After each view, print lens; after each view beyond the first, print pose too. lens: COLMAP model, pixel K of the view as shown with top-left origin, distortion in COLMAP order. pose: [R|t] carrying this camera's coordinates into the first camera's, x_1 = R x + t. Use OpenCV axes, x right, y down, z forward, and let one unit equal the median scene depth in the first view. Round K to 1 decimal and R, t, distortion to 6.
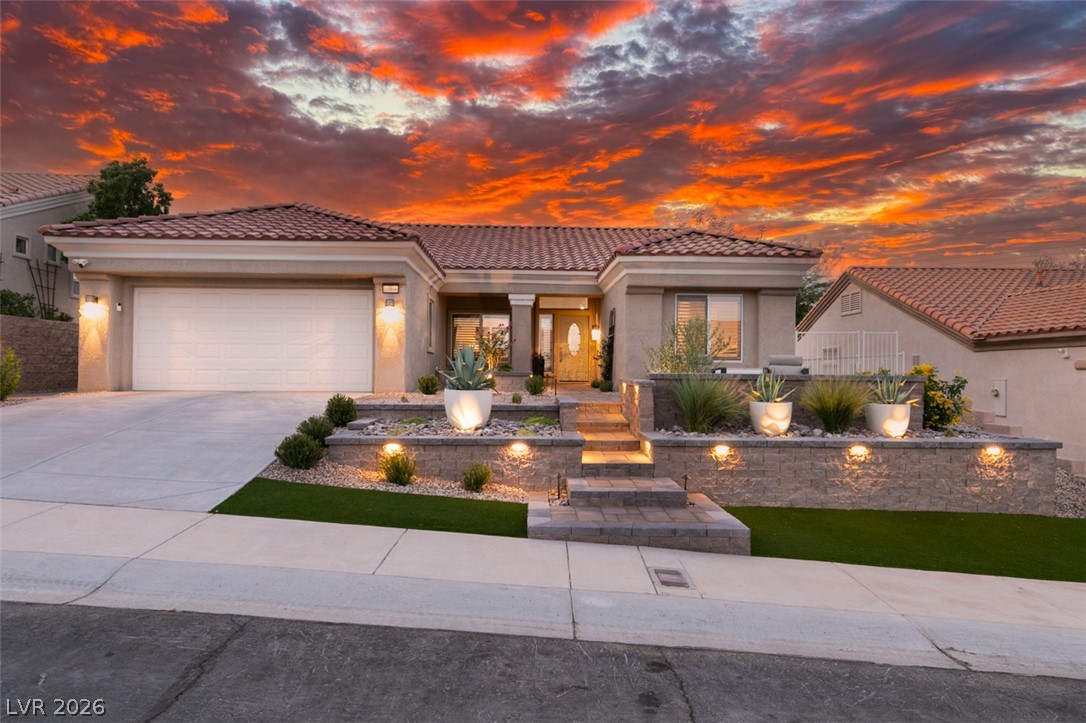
lens RADIAL K [[632.9, 0, 531.5], [0, 632.9, 343.0], [0, 0, 1]] dist [-0.001679, -0.000716]
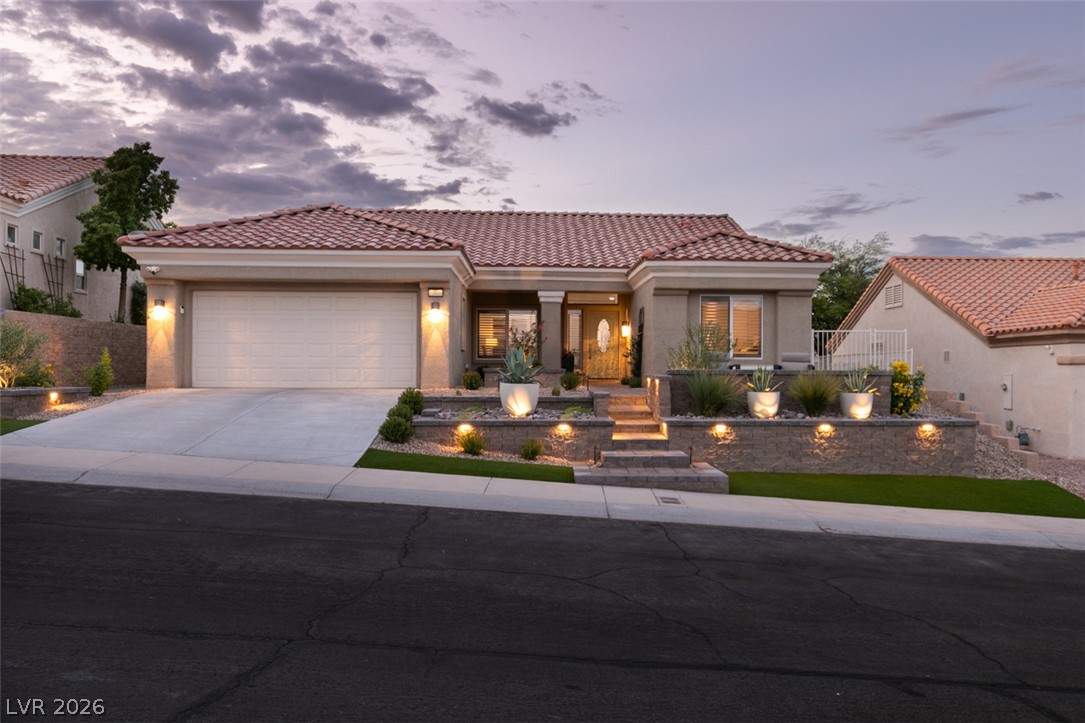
lens RADIAL K [[786.0, 0, 572.2], [0, 786.0, 325.2], [0, 0, 1]] dist [-0.027908, 0.001816]
pose [[0.999546, -0.001985, 0.030060, -0.029605], [0.002315, 0.999937, -0.010940, -0.014774], [-0.030036, 0.011004, 0.999488, -0.353313]]
